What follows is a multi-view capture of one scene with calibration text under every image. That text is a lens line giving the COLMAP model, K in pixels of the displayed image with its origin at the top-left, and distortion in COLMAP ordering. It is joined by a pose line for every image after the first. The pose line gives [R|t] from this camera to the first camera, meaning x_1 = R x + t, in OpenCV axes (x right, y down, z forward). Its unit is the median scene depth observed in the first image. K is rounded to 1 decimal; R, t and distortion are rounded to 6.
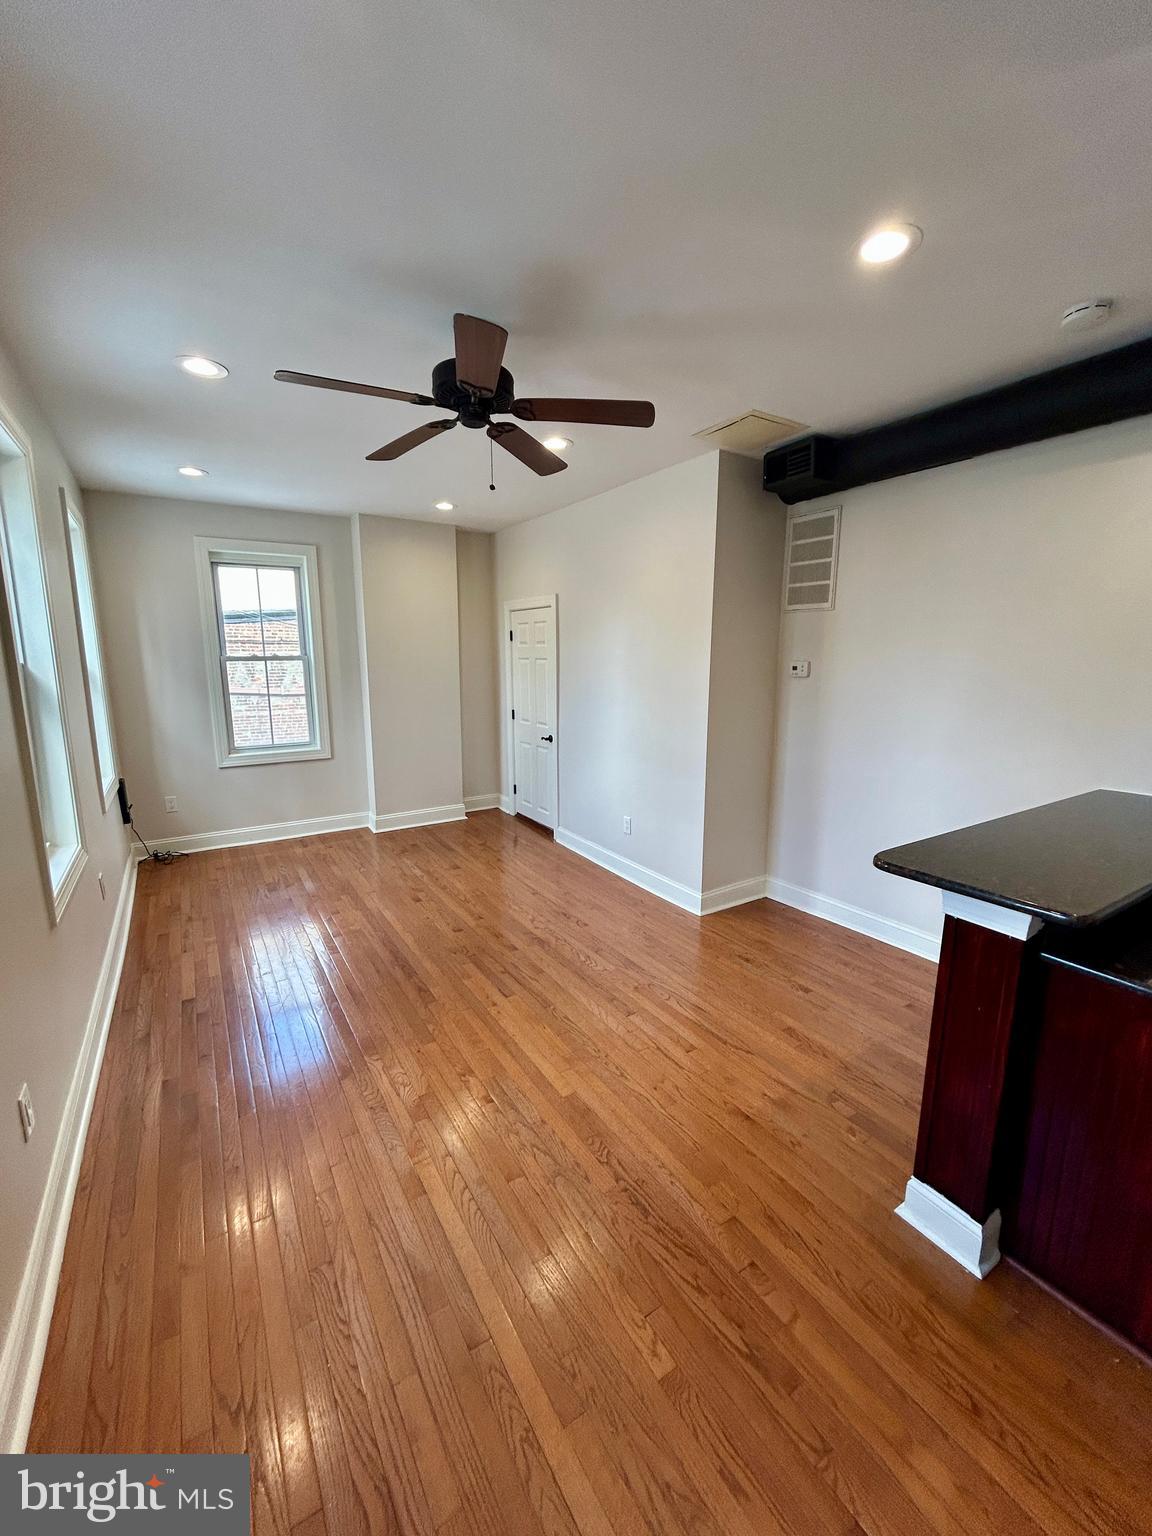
lens RADIAL K [[618.8, 0, 576.4], [0, 618.8, 766.8], [0, 0, 1]] dist [-0.001069, 0.000691]
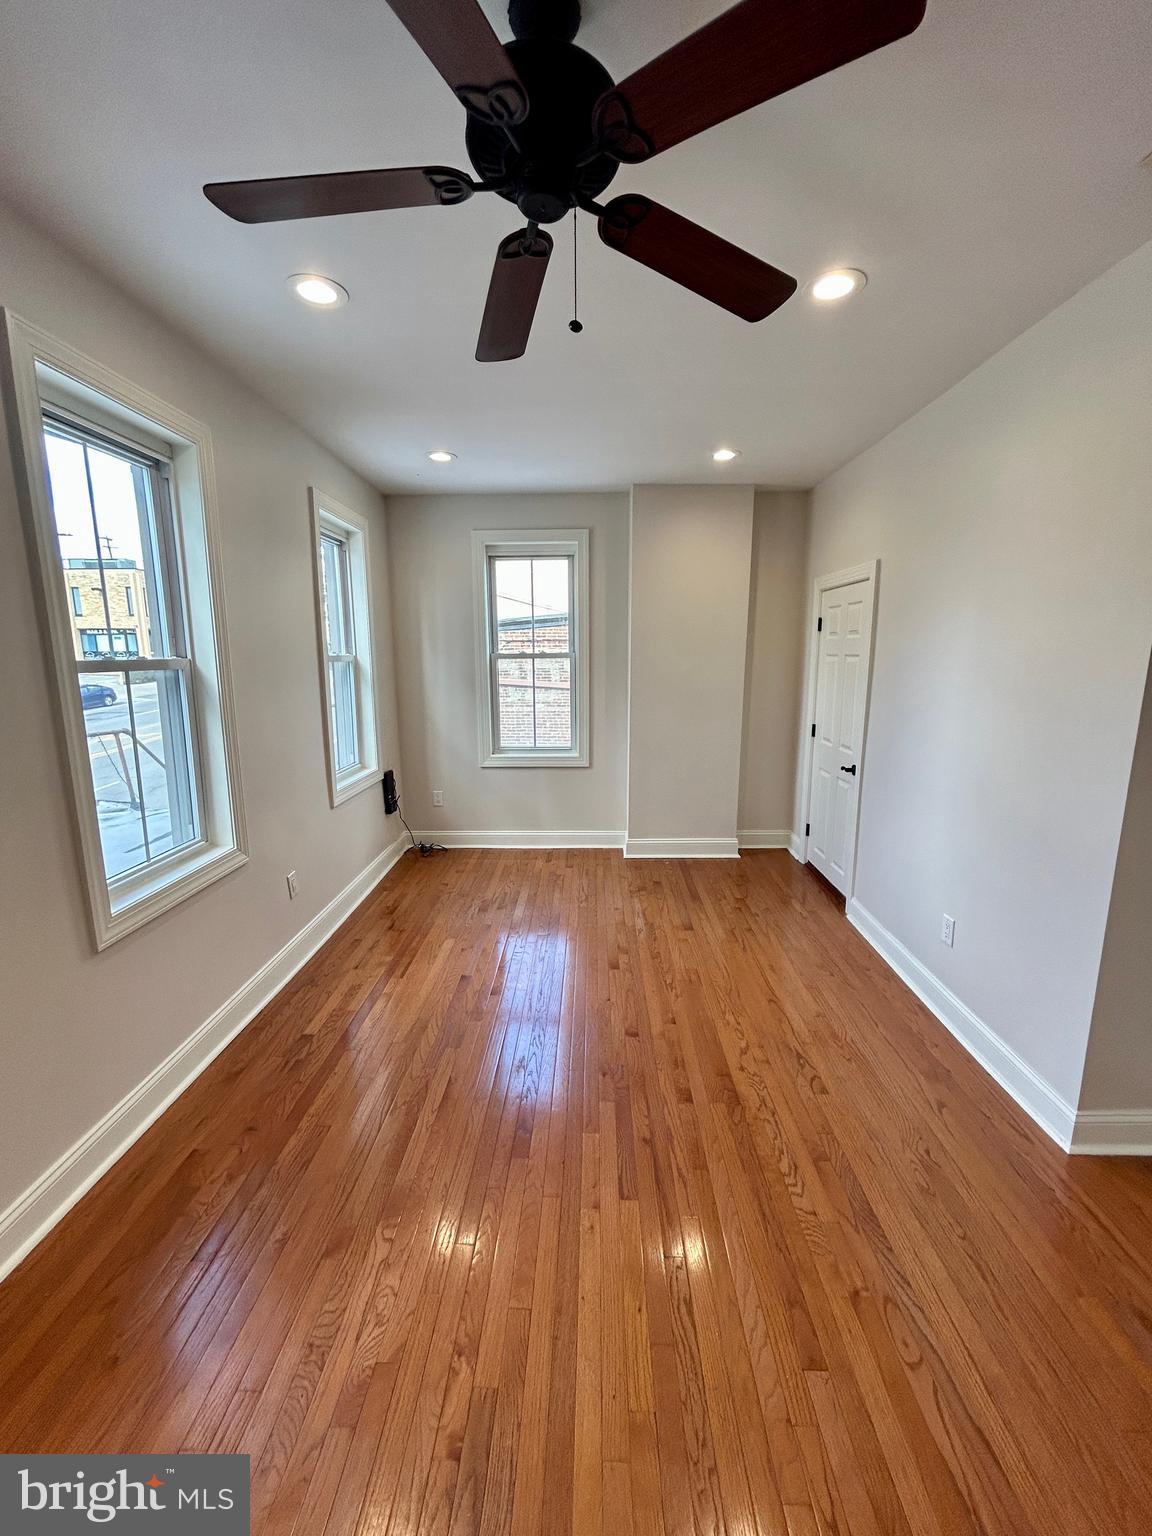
lens RADIAL K [[618.8, 0, 574.9], [0, 618.8, 768.5], [0, 0, 1]] dist [-0.001069, 0.000691]
pose [[0.829652, 0.098336, -0.549552, 0.088810], [-0.095226, 0.994866, 0.034259, -0.045331], [0.550100, 0.023909, 0.834757, 0.268871]]
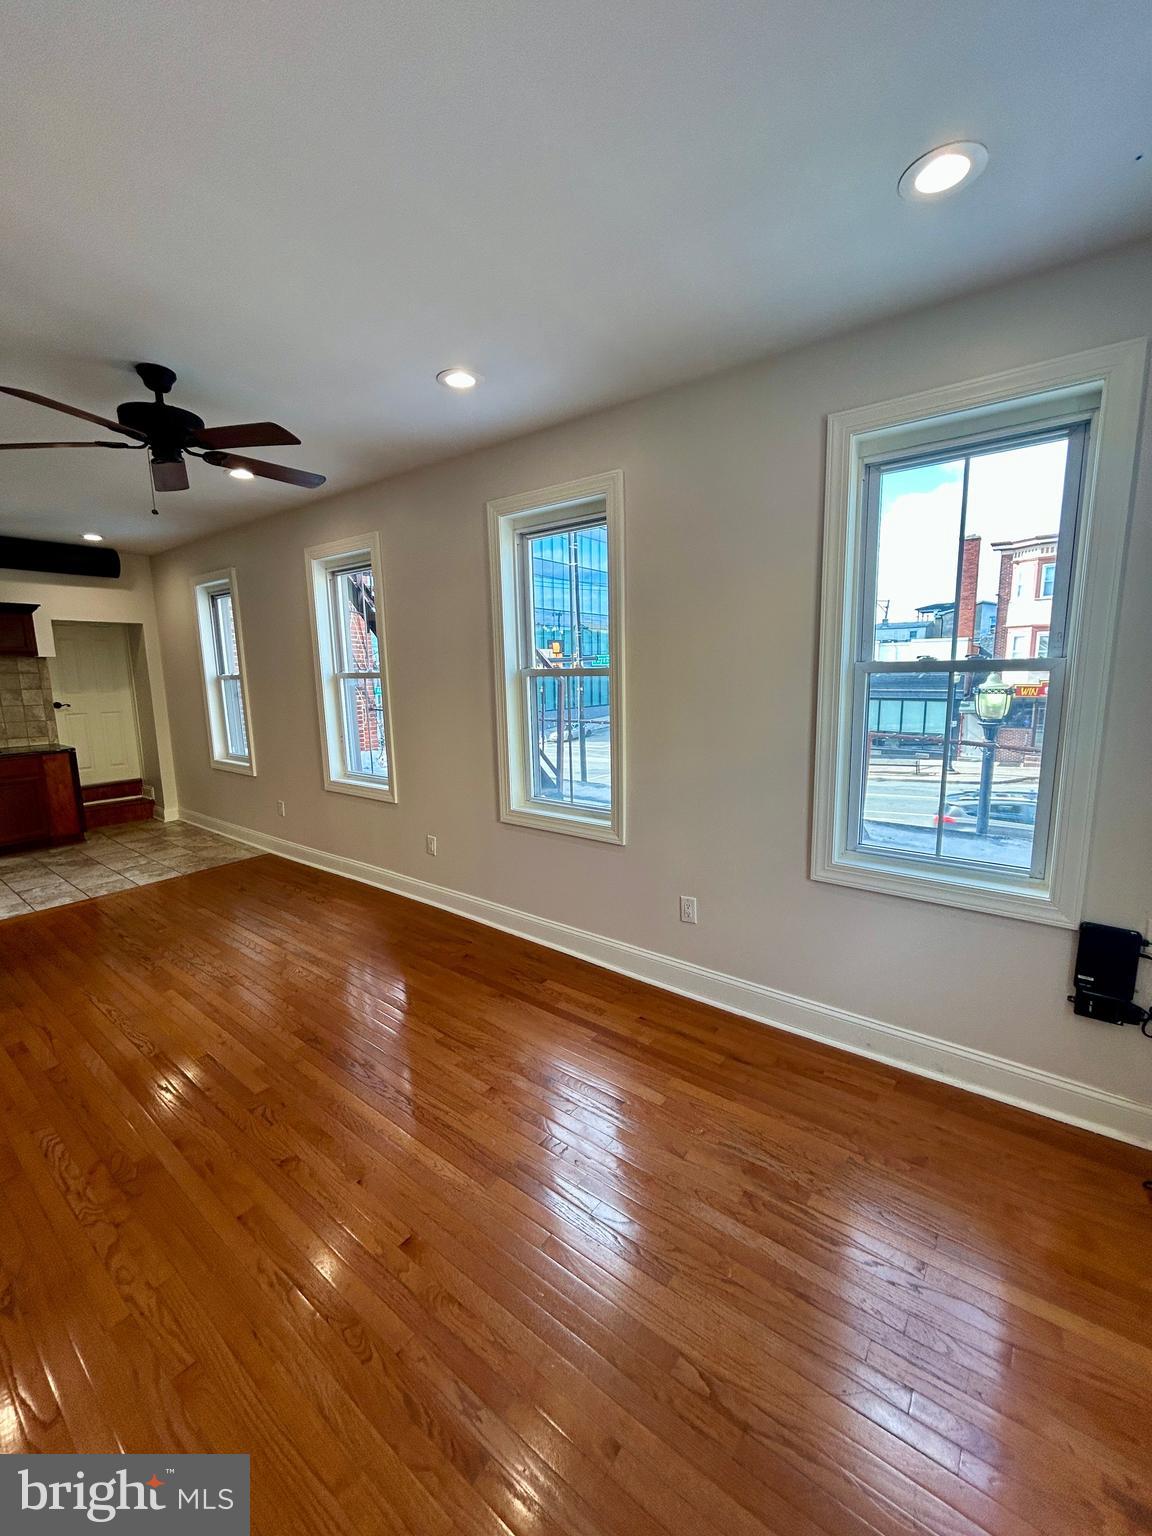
lens RADIAL K [[618.8, 0, 575.3], [0, 618.8, 762.3], [0, 0, 1]] dist [-0.001069, 0.000691]
pose [[-0.940621, 0.063543, -0.333460, -0.204175], [-0.046831, 0.948640, 0.312871, -0.193225], [0.336214, 0.309909, -0.889335, 1.103170]]
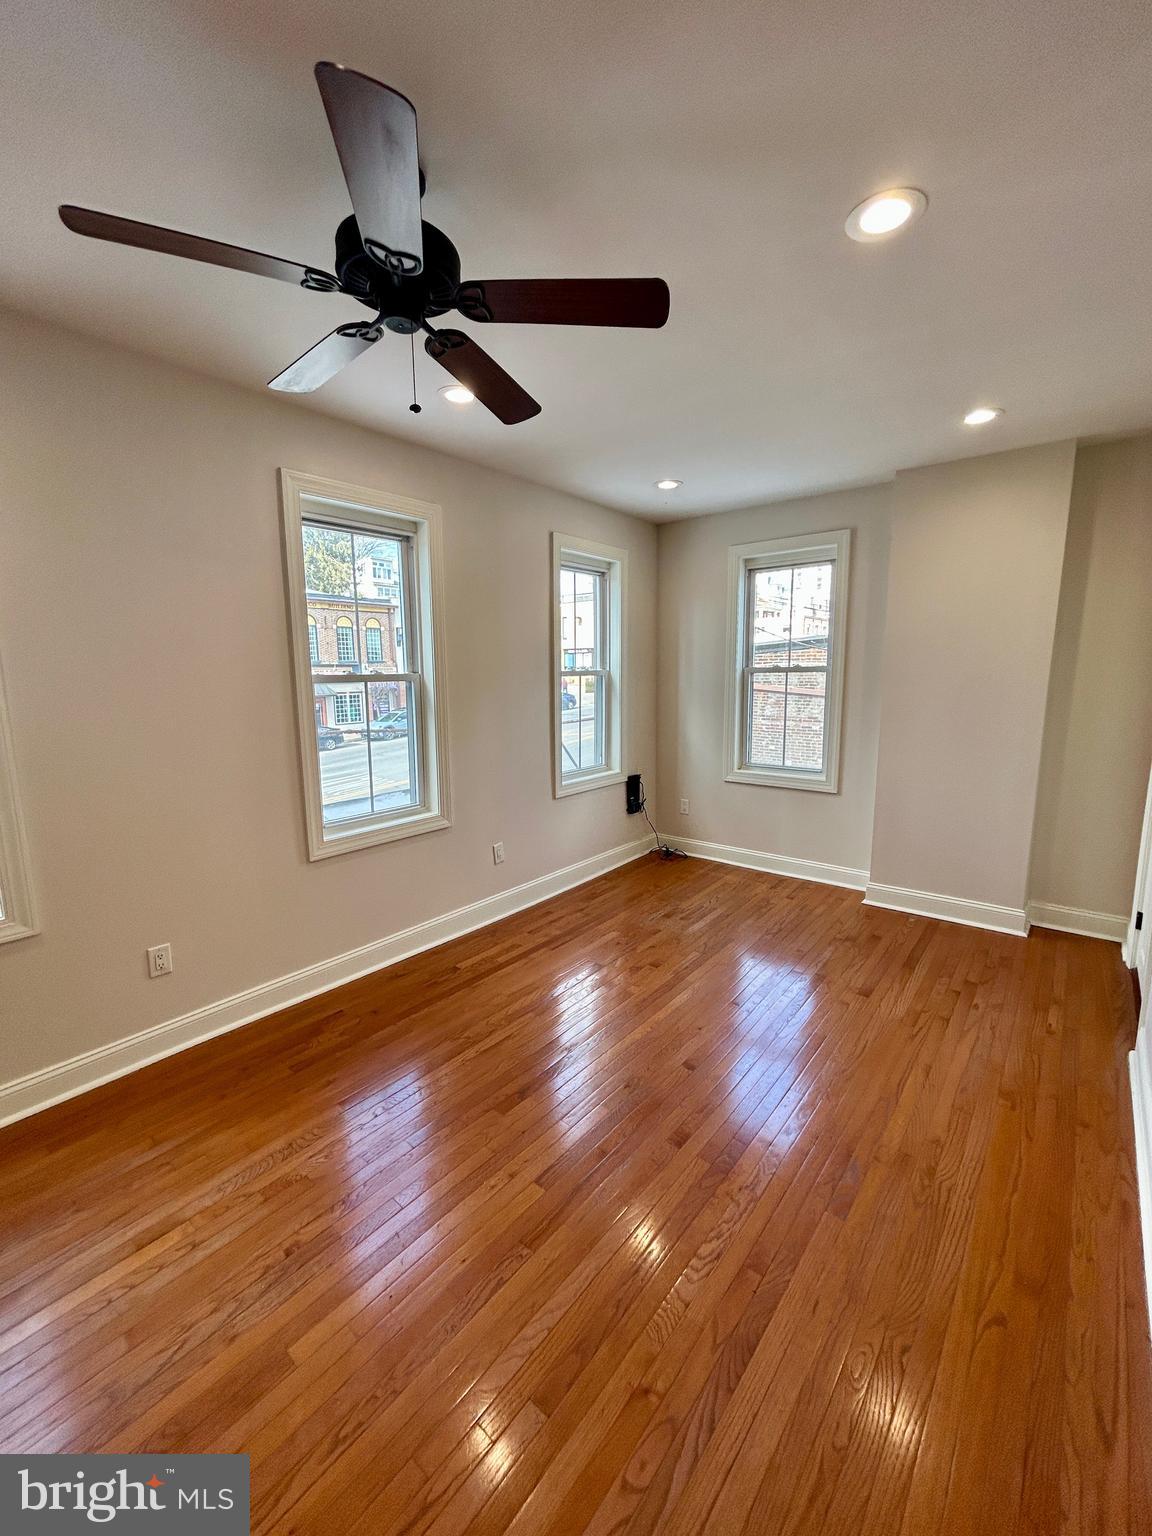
lens RADIAL K [[618.8, 0, 574.3], [0, 618.8, 766.3], [0, 0, 1]] dist [-0.001069, 0.000691]
pose [[0.308490, 0.143788, -0.940297, 0.275048], [-0.160140, 0.982251, 0.097665, -0.080758], [0.937651, 0.120450, 0.326040, 0.465741]]
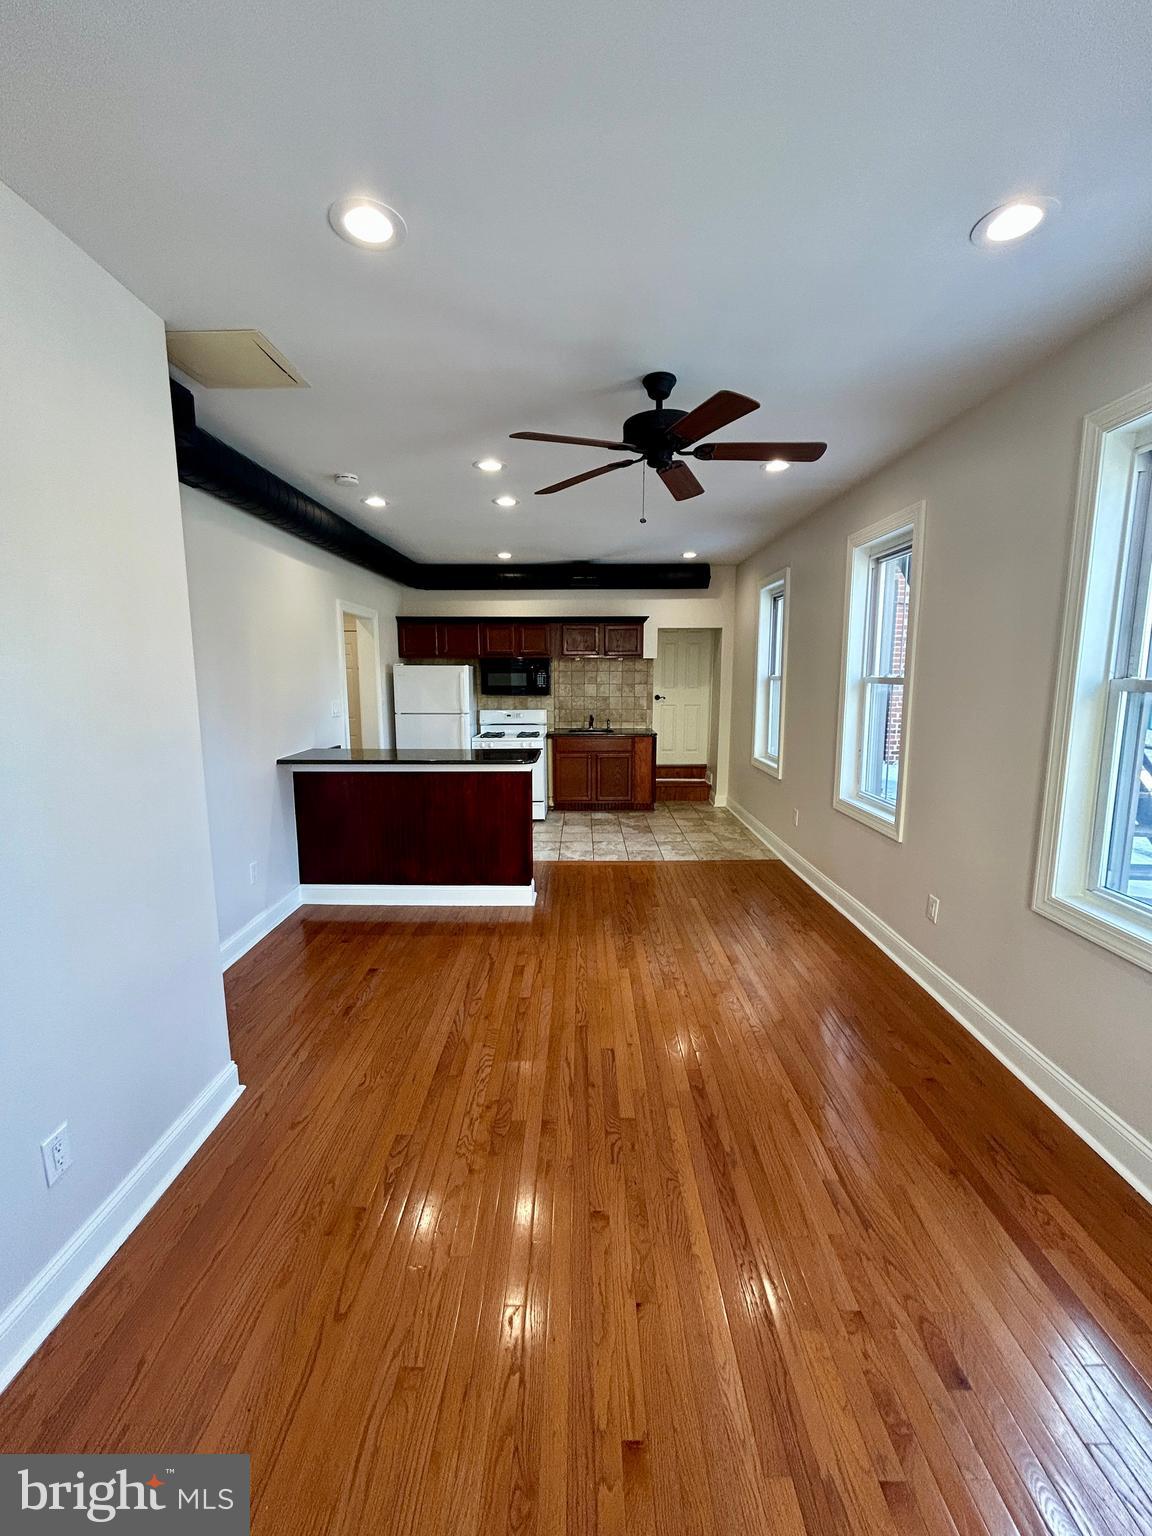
lens RADIAL K [[618.8, 0, 577.8], [0, 618.8, 764.7], [0, 0, 1]] dist [-0.001069, 0.000691]
pose [[-0.842328, -0.080432, 0.532929, -0.312529], [0.096350, 0.950401, 0.295726, -0.176851], [-0.530283, 0.300446, -0.792800, 0.976669]]
